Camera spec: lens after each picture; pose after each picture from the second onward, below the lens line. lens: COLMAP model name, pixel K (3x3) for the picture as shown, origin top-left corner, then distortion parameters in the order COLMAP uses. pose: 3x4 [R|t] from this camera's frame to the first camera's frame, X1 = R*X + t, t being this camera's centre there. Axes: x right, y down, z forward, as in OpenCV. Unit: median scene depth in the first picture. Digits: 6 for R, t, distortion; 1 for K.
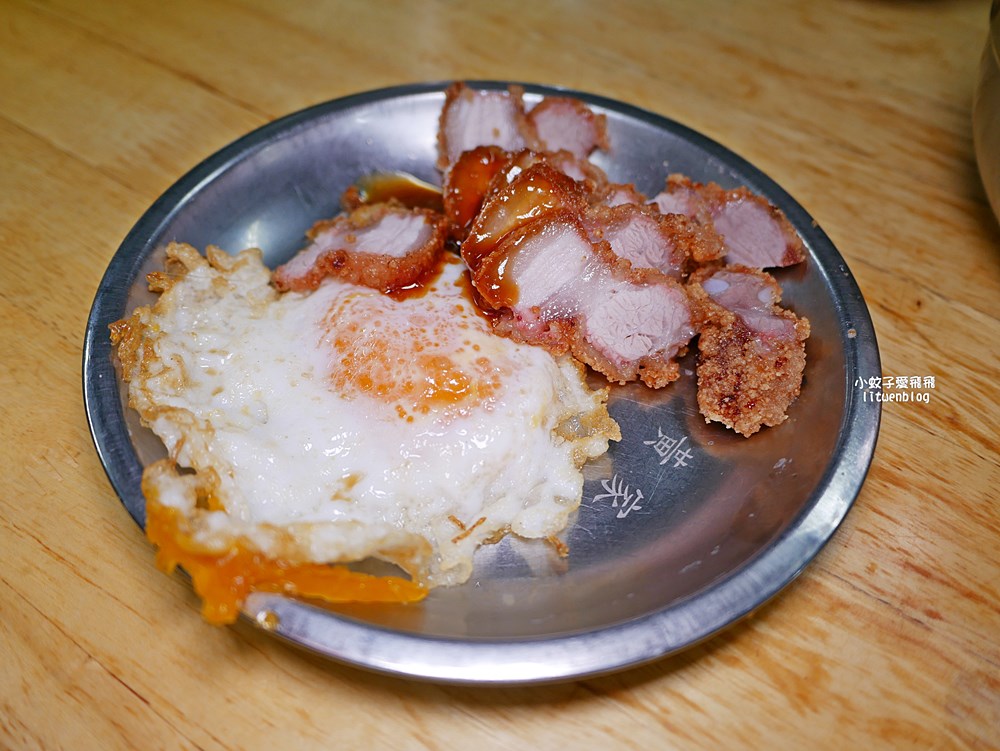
lens RADIAL K [[866.7, 0, 498.0], [0, 866.7, 369.8], [0, 0, 1]] dist [-0.067707, 0.028720]
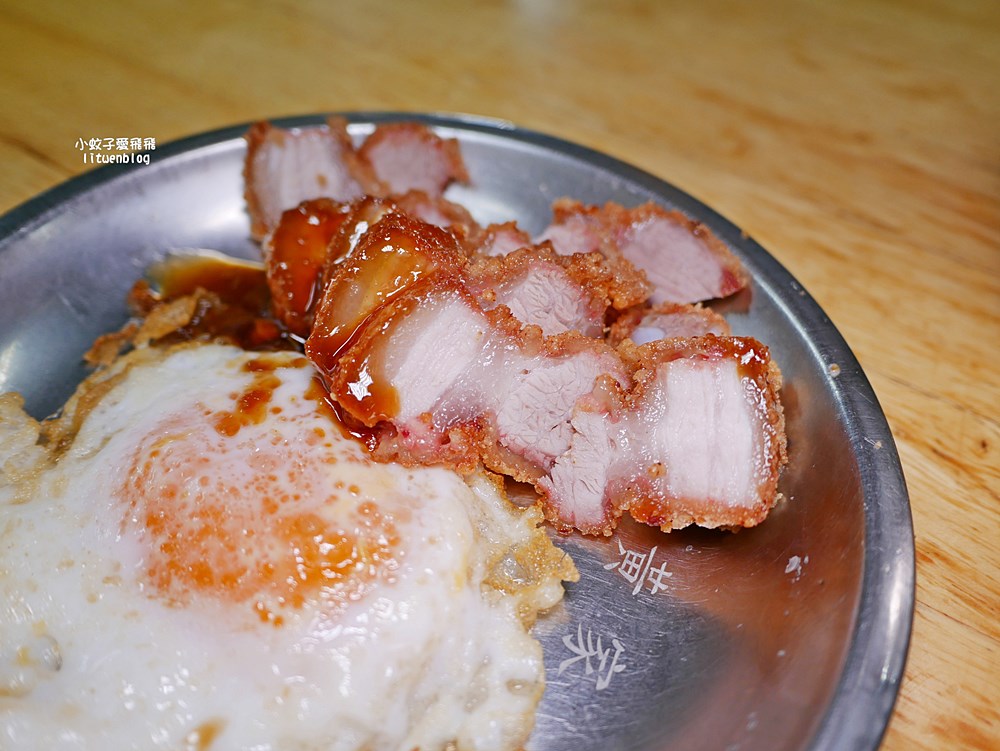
lens RADIAL K [[894.1, 0, 500.0], [0, 894.1, 375.5], [0, 0, 1]] dist [-0.078178, 0.051167]
pose [[0.969857, -0.177524, 0.166919, -0.013714], [0.182876, 0.982987, -0.017133, -0.077024], [-0.161038, 0.047142, 0.985822, 0.254289]]
